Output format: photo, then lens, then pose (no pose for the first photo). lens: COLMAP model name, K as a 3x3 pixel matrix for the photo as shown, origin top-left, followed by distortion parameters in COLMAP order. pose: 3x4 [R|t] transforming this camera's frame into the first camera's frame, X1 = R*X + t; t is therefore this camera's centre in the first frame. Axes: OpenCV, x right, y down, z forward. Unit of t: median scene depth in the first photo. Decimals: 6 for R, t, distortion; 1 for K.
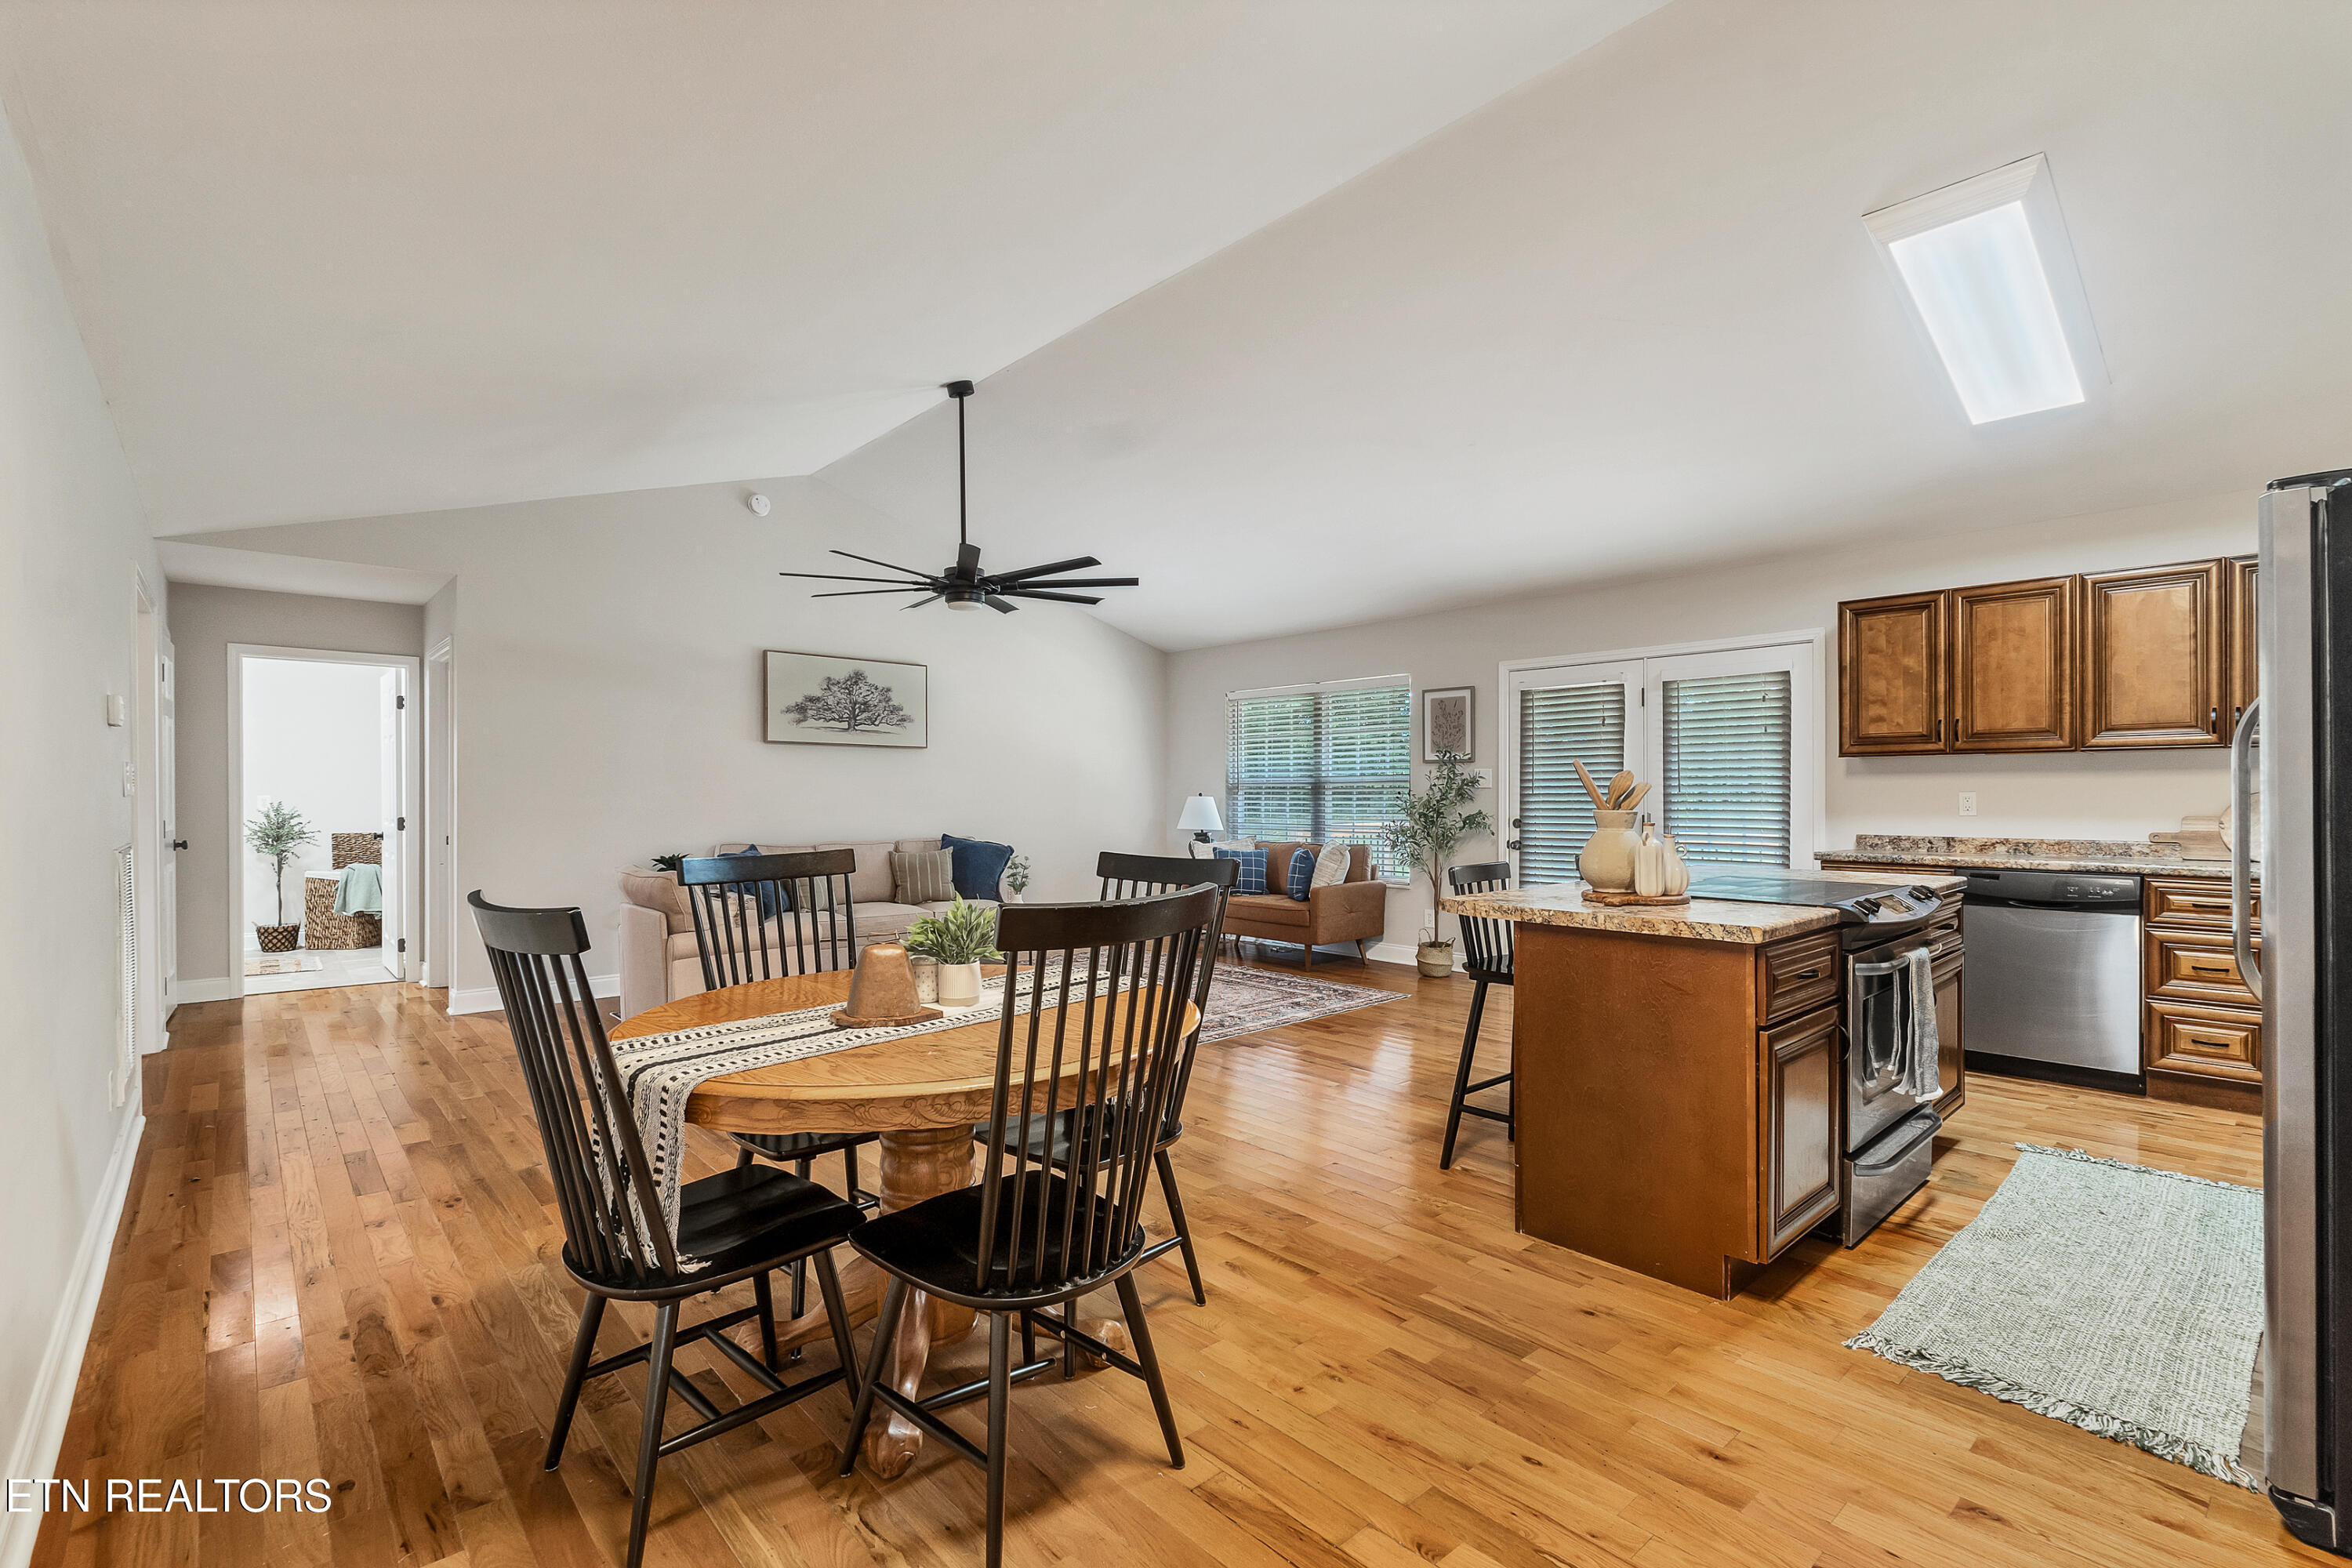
lens RADIAL K [[1063.4, 0, 1160.0], [0, 1063.4, 792.8], [0, 0, 1]] dist [-0.008586, -0.000256]
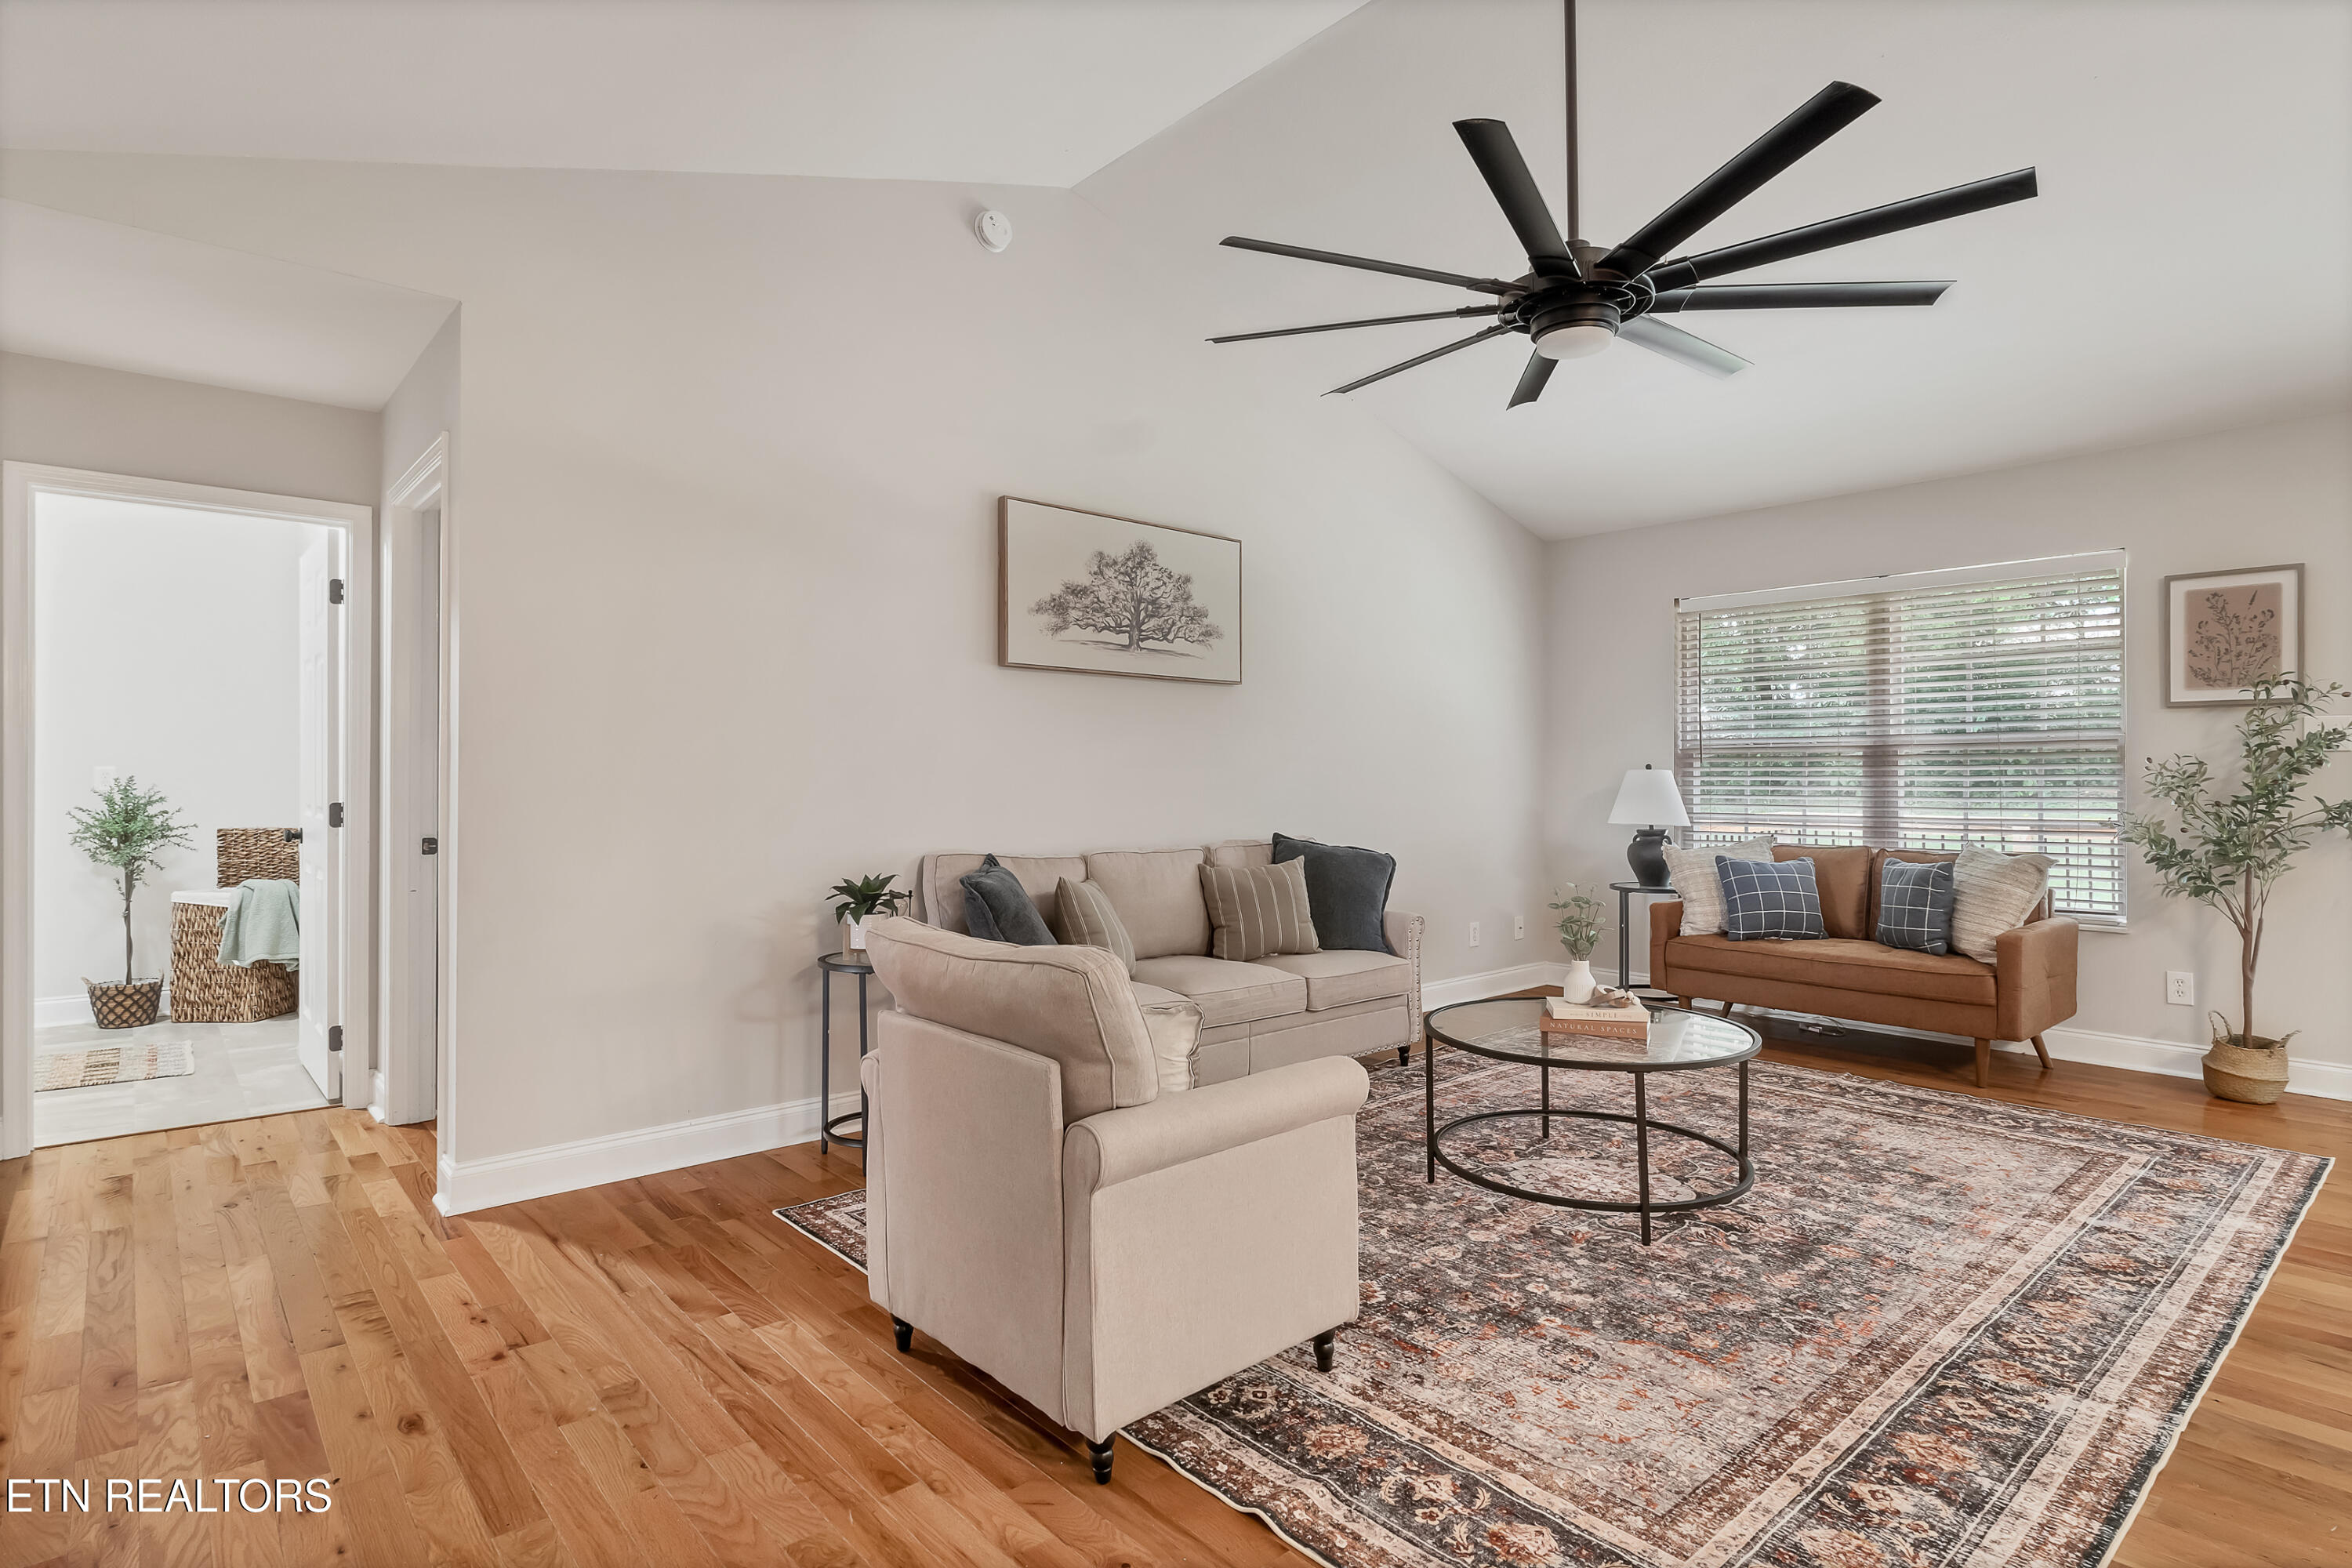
lens RADIAL K [[1244.6, 0, 1179.7], [0, 1244.6, 763.8], [0, 0, 1]] dist [-0.006700, 0.000800]
pose [[0.999907, 0.001019, -0.013605, -0.304288], [-0.001156, 0.999948, -0.010098, 0.010102], [0.013594, 0.010113, 0.999856, 0.407015]]
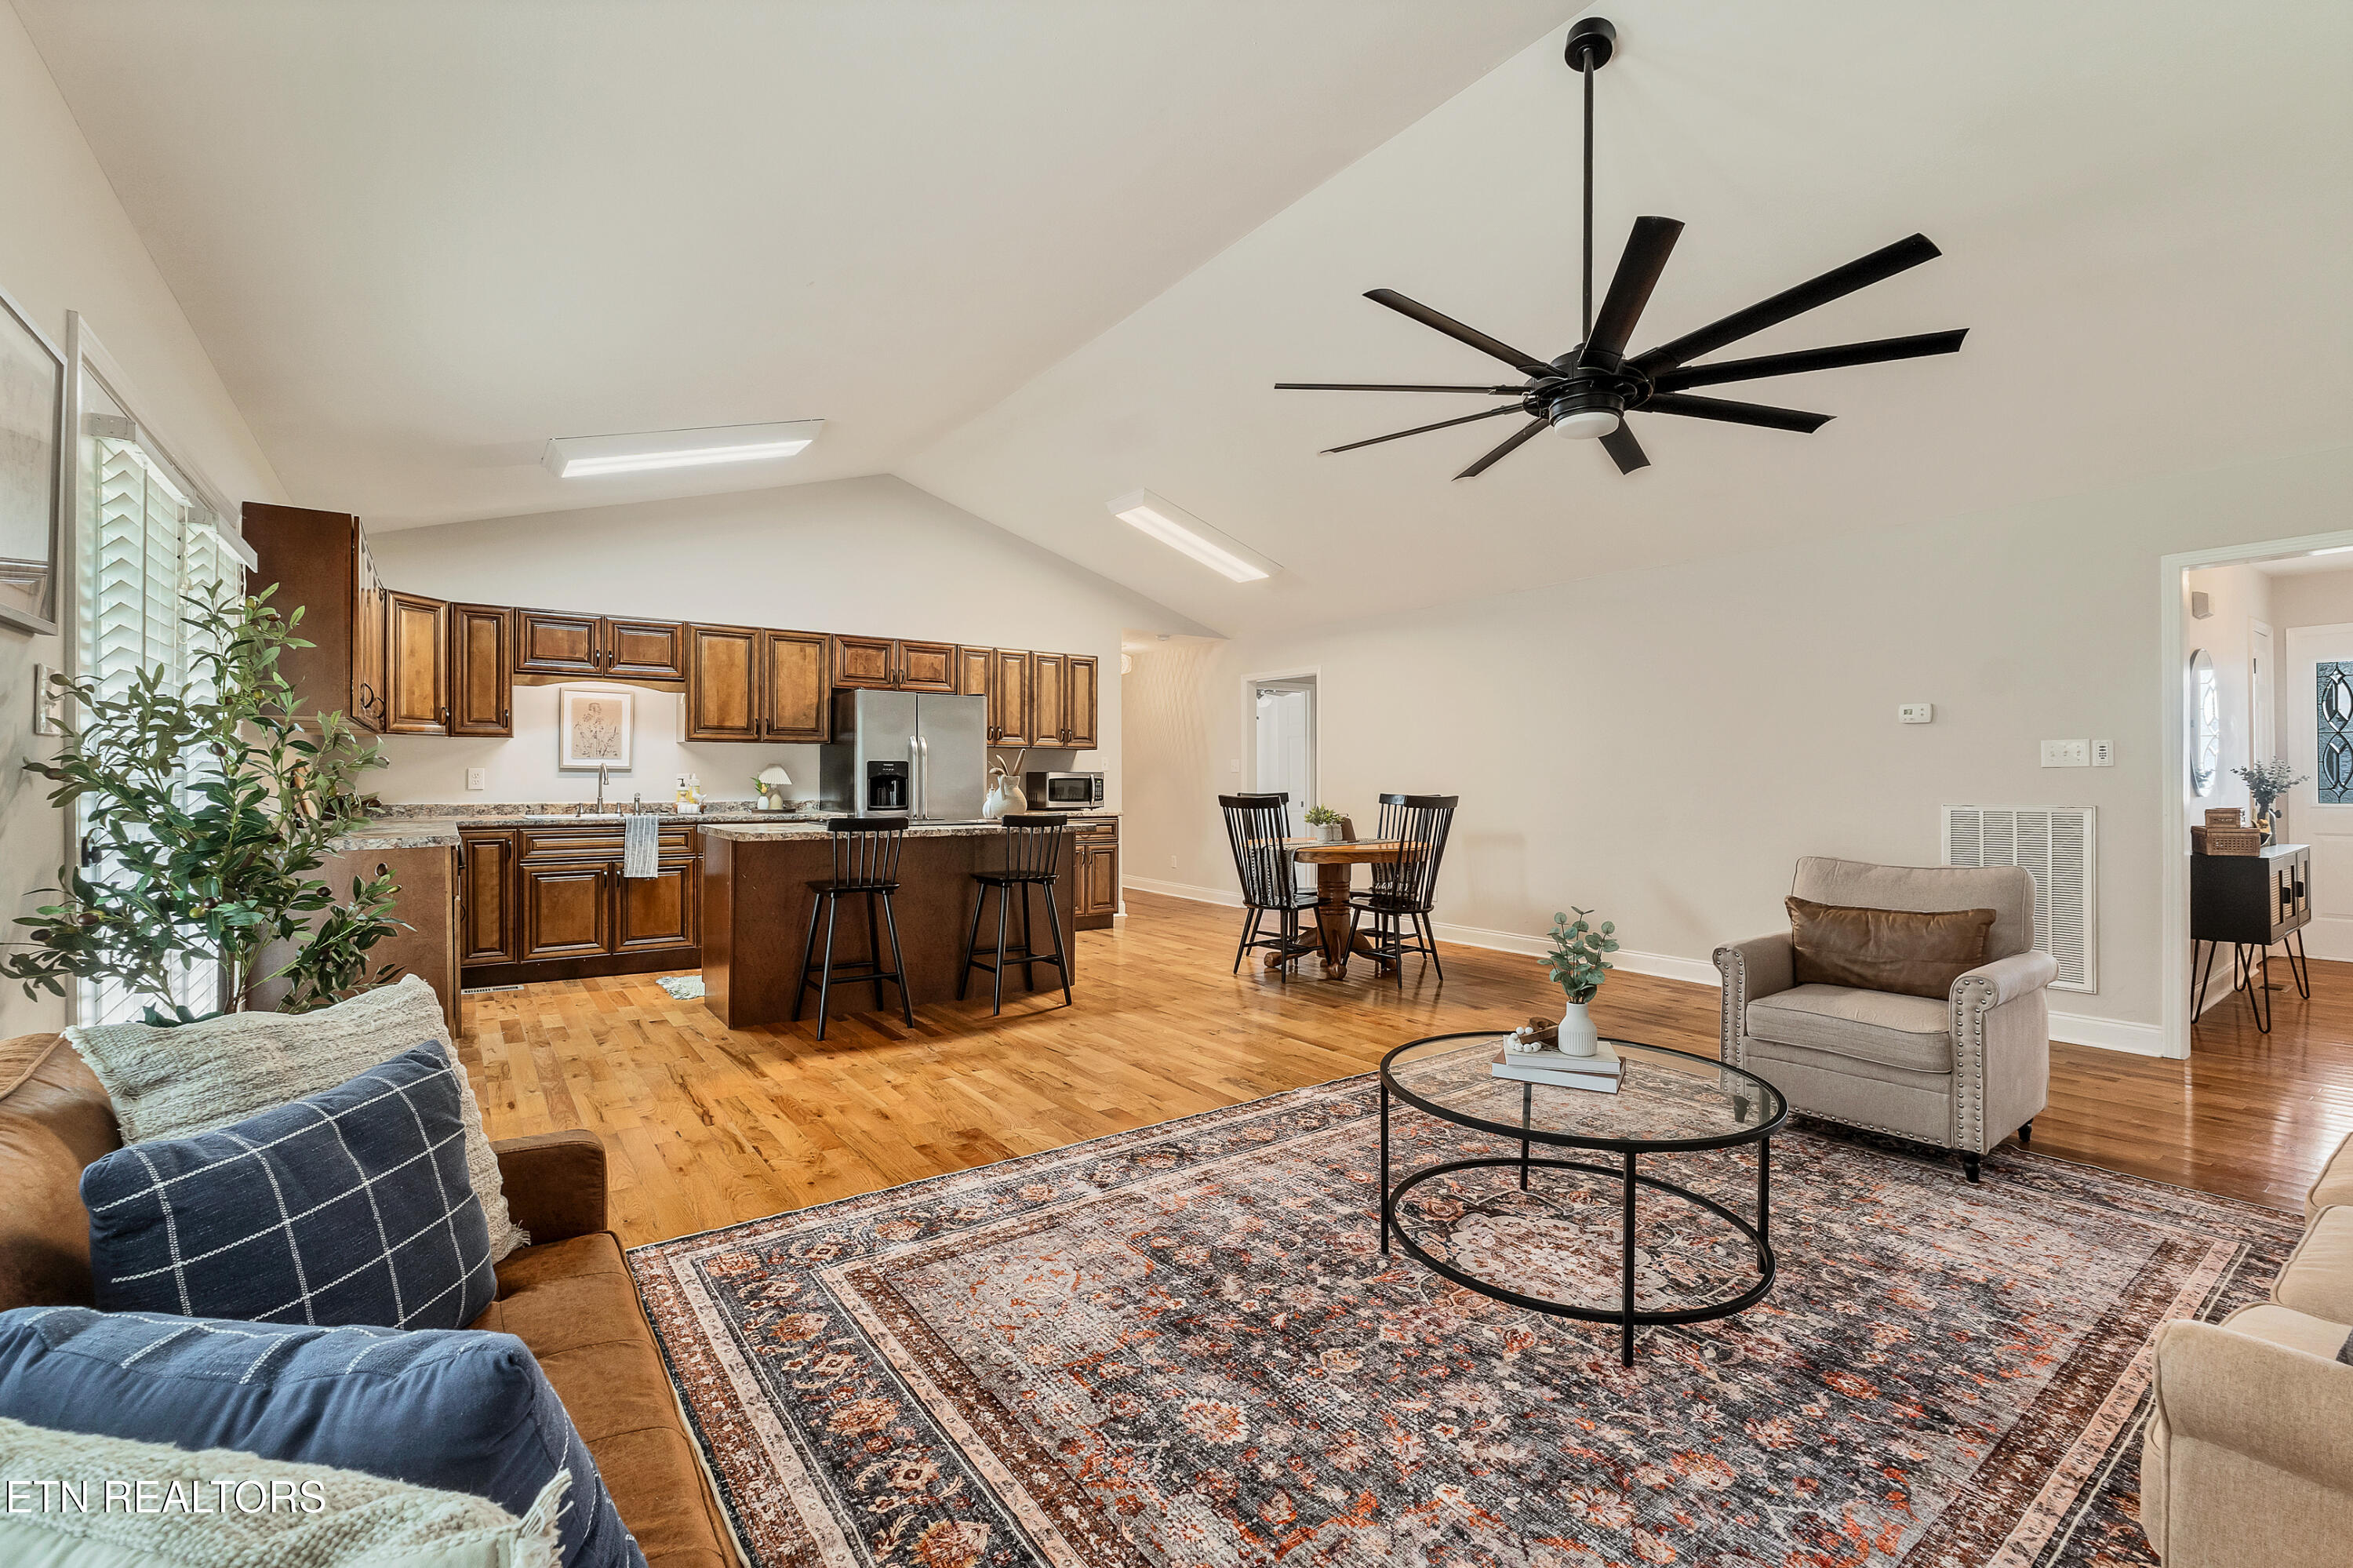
lens RADIAL K [[1037.1, 0, 1151.9], [0, 1037.1, 775.7], [0, 0, 1]] dist [-0.008915, -0.000513]
pose [[-0.992532, 0.001237, 0.121978, -0.014327], [0.001709, 0.999991, 0.003763, 0.003913], [-0.121972, 0.003943, -0.992526, 1.395240]]
